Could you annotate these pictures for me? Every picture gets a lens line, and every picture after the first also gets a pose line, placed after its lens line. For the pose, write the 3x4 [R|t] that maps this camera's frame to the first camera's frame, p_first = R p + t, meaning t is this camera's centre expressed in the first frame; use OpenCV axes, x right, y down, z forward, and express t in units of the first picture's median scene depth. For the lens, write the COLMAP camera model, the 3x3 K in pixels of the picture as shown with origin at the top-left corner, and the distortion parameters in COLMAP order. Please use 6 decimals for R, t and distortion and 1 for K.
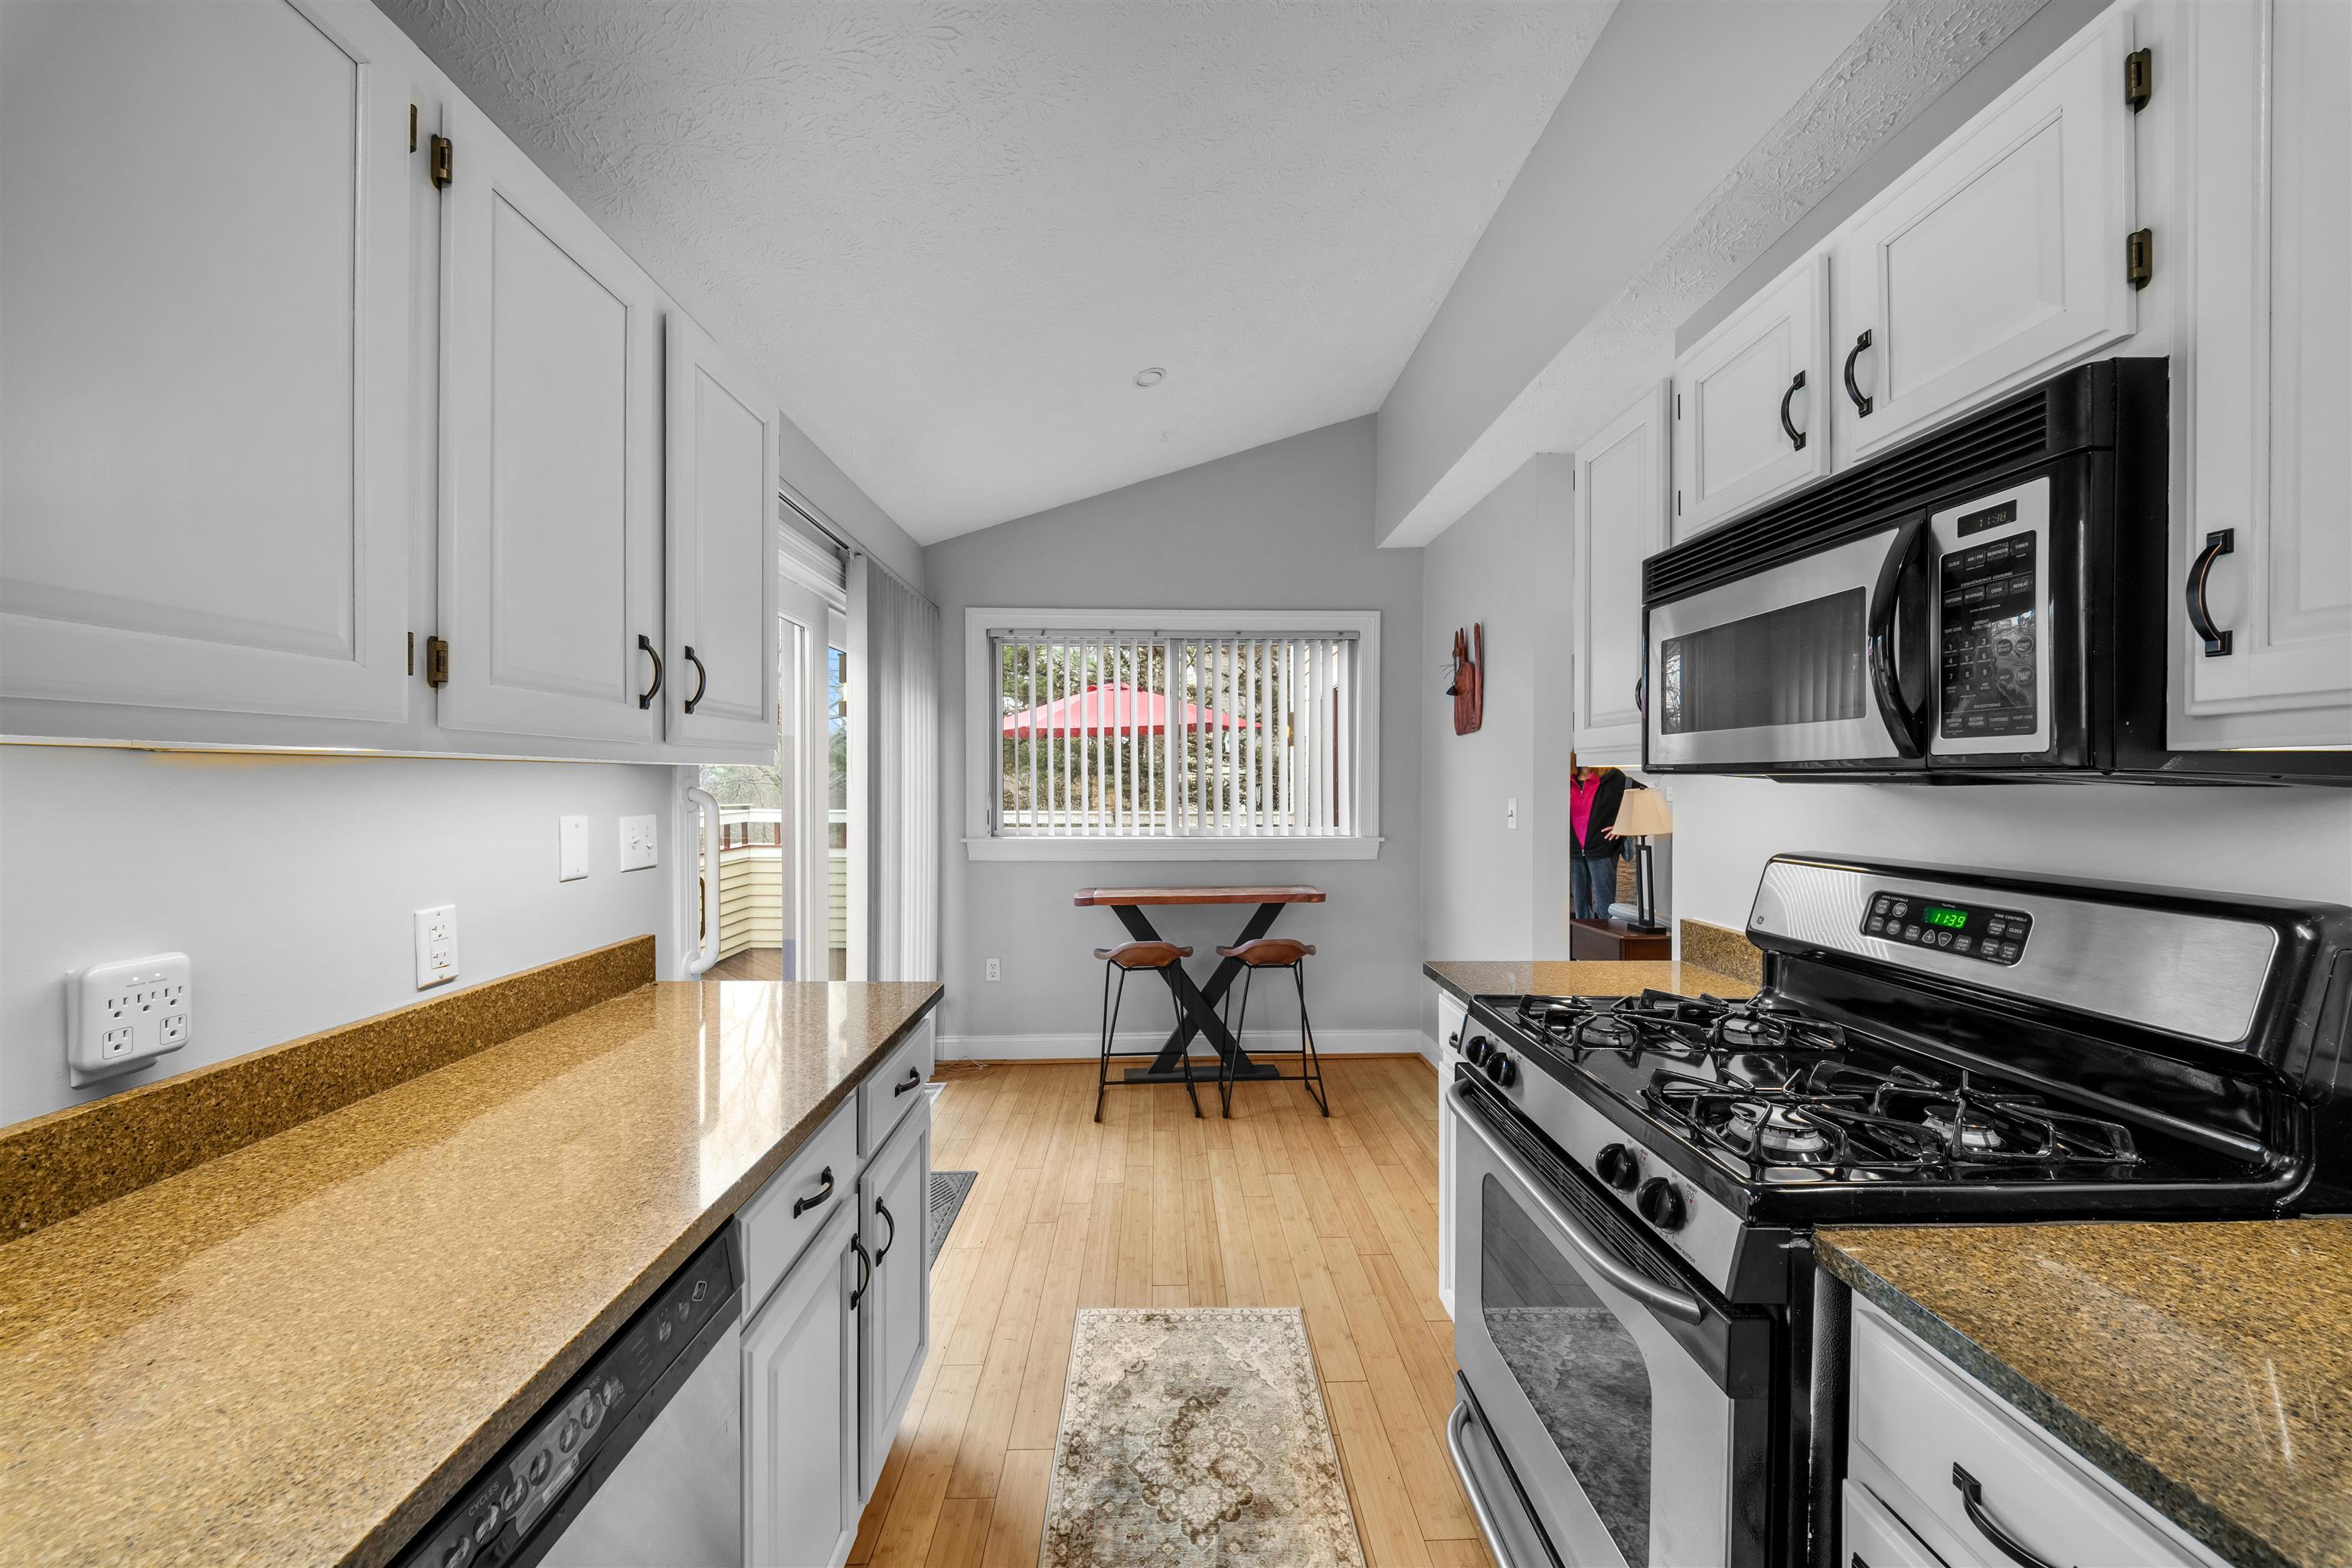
lens RADIAL K [[818.0, 0, 1168.3], [0, 818.0, 784.9], [0, 0, 1]] dist [0.002507, -0.003324]
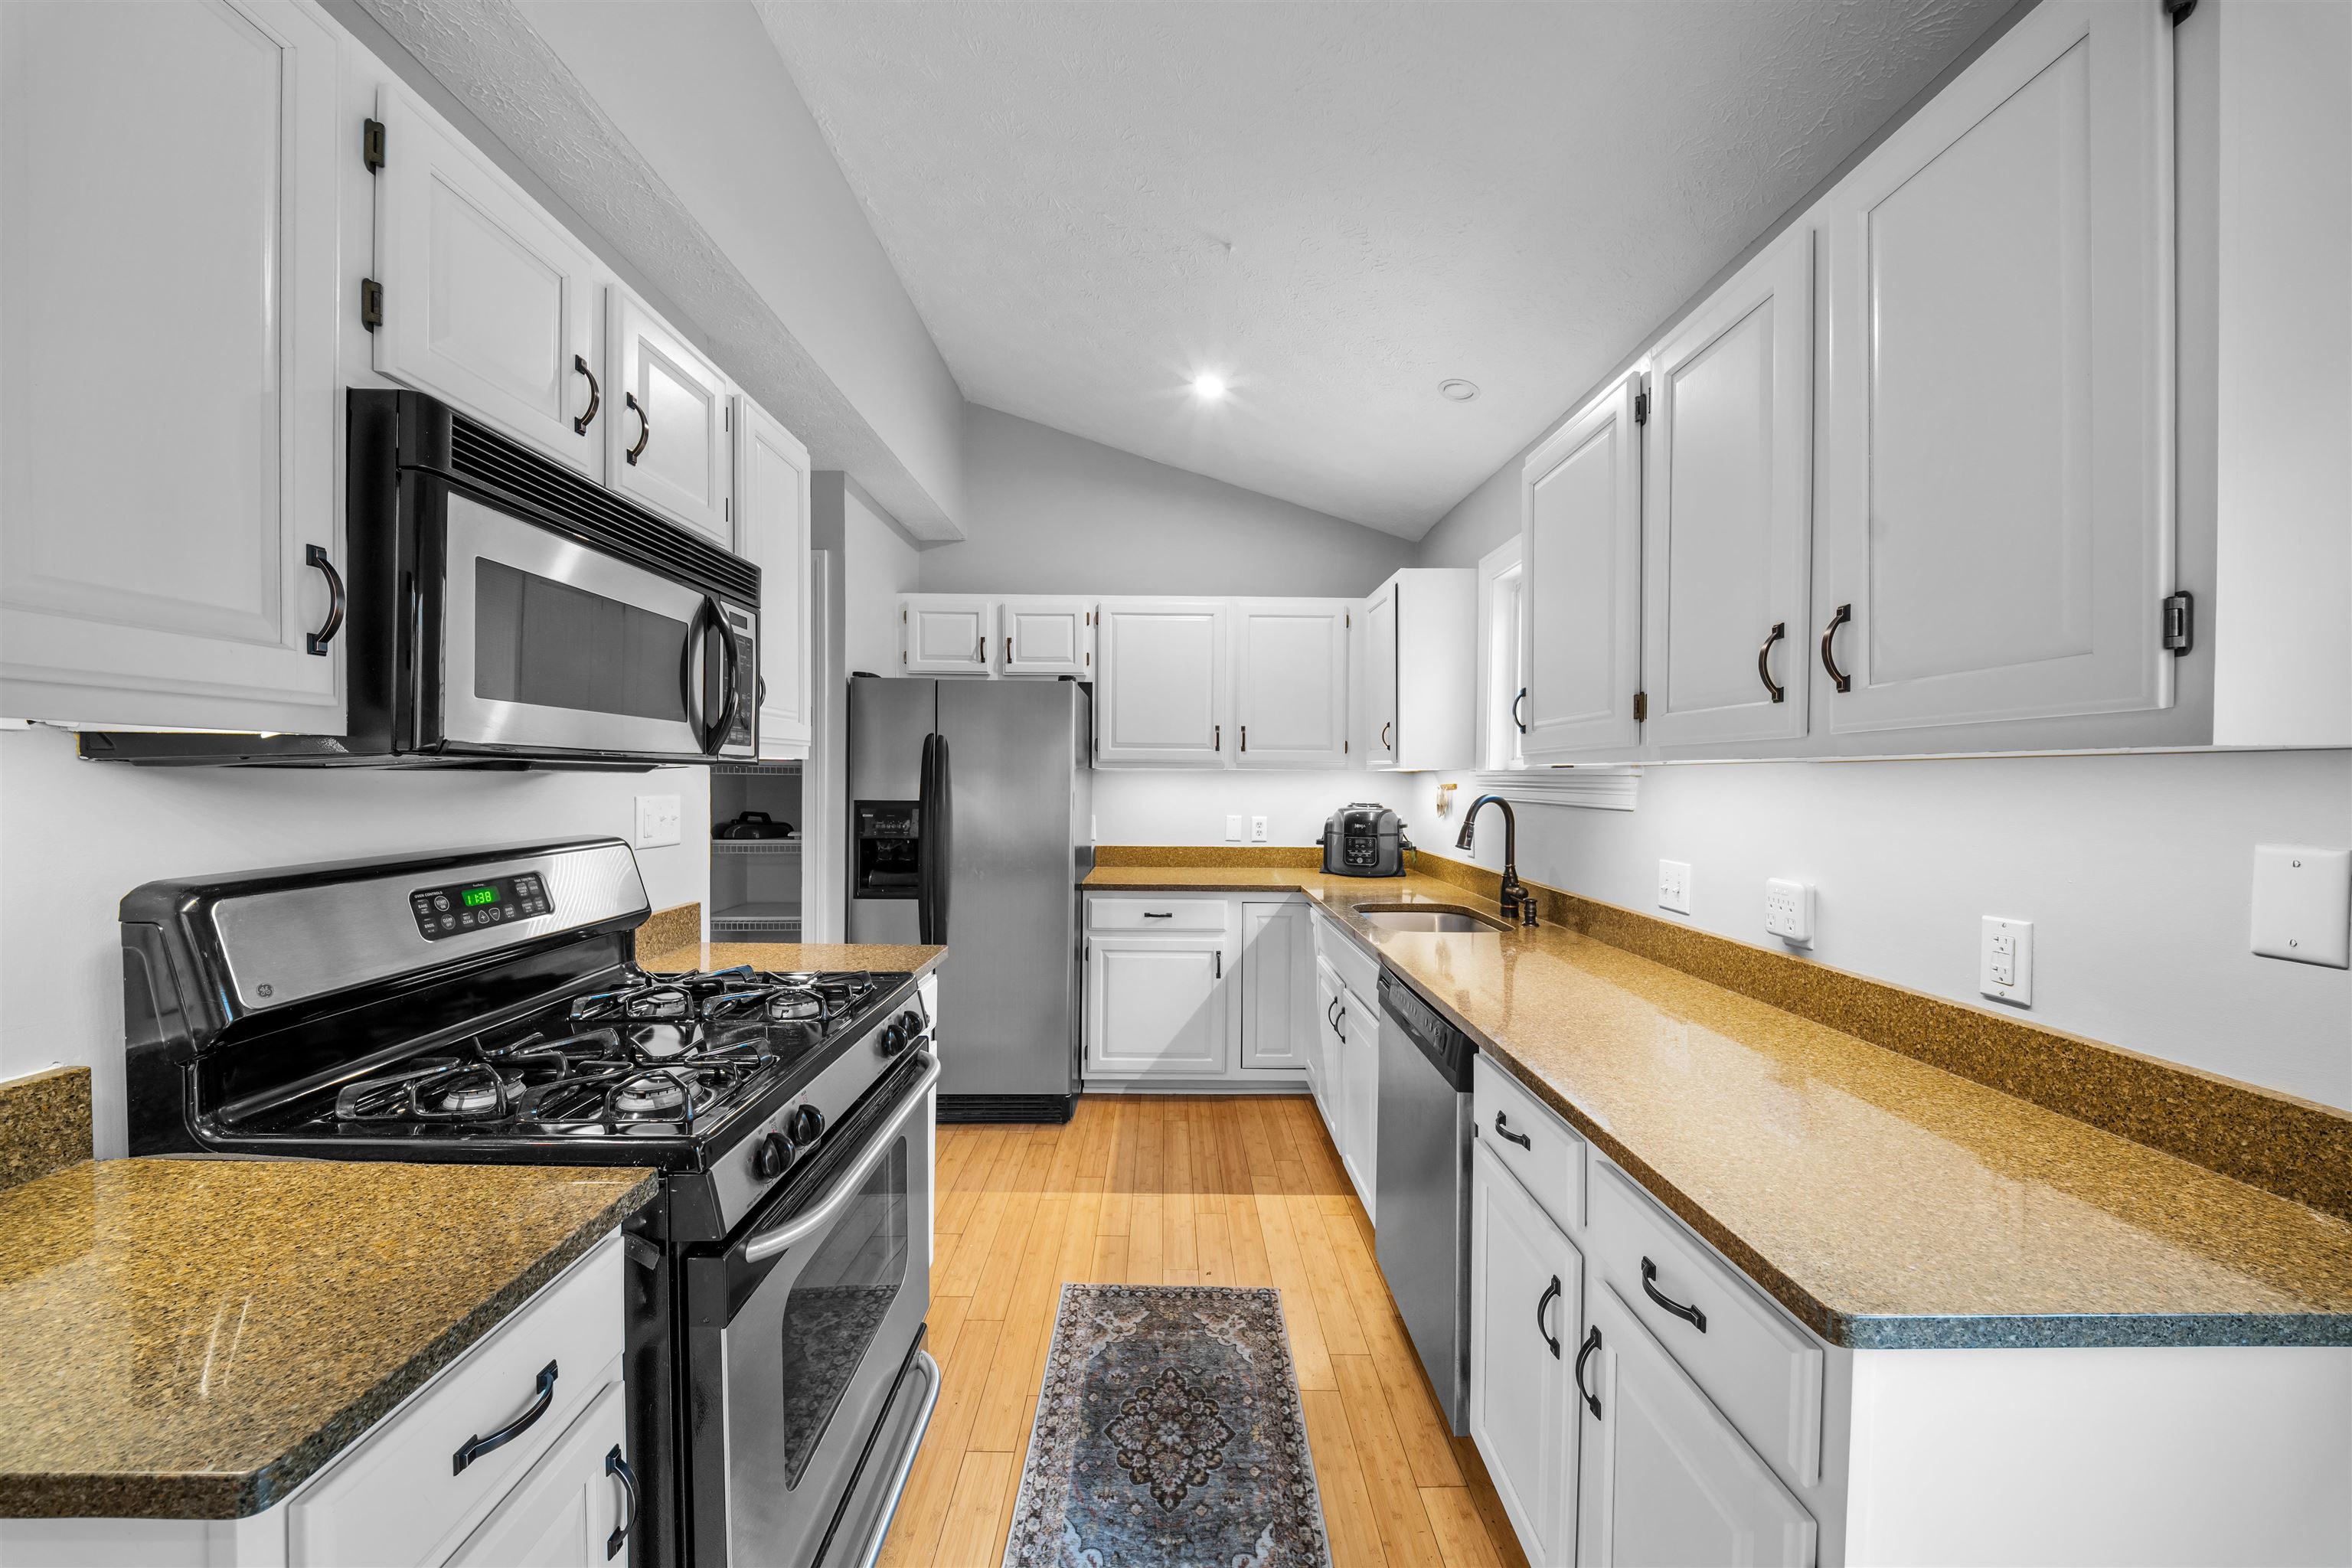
lens RADIAL K [[818.0, 0, 1171.5], [0, 818.0, 774.0], [0, 0, 1]] dist [0.002507, -0.003324]
pose [[-0.999915, -0.010406, -0.007811, 0.067214], [-0.010460, 0.999921, 0.006929, -0.012529], [0.007739, 0.007010, -0.999945, 2.051558]]
